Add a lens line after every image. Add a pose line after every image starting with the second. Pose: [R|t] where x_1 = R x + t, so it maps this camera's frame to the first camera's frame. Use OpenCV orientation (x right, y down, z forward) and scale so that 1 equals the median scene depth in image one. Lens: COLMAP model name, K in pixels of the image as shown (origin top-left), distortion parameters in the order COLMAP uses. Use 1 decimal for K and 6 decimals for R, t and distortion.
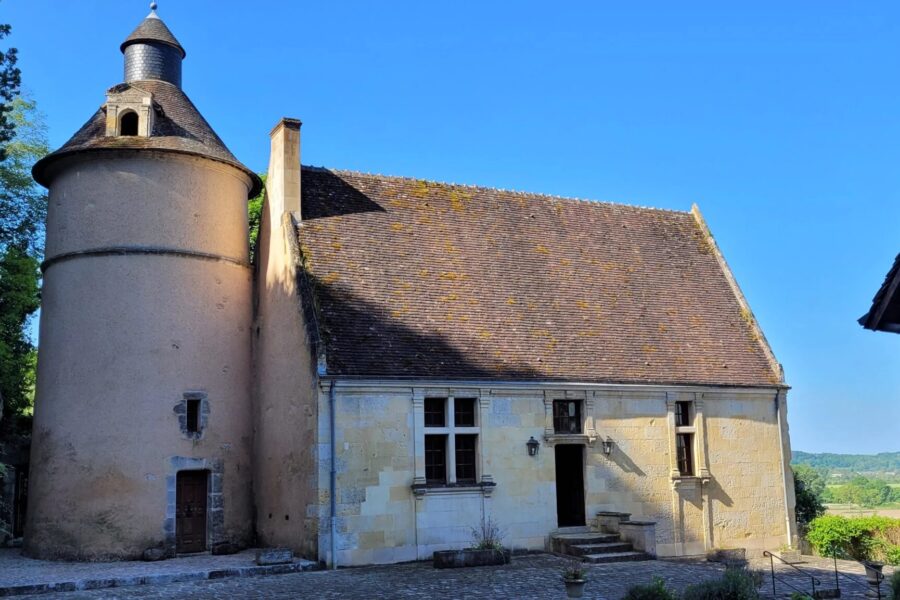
lens RADIAL K [[1044.4, 0, 450.0], [0, 1044.4, 300.0], [0, 0, 1]] dist [0.063841, -0.006357]
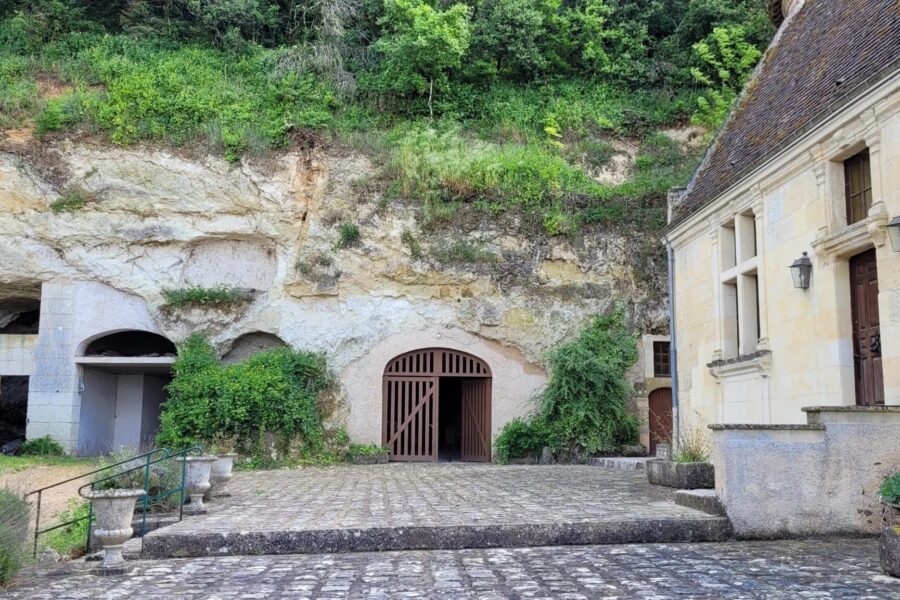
lens RADIAL K [[1000.3, 0, 450.0], [0, 1000.3, 300.0], [0, 0, 1]] dist [0.055610, -0.008178]
pose [[-0.416928, -0.103723, -0.903002, 0.575621], [0.147491, 0.972581, -0.179814, 0.217144], [0.896893, -0.208154, -0.390198, 1.054685]]
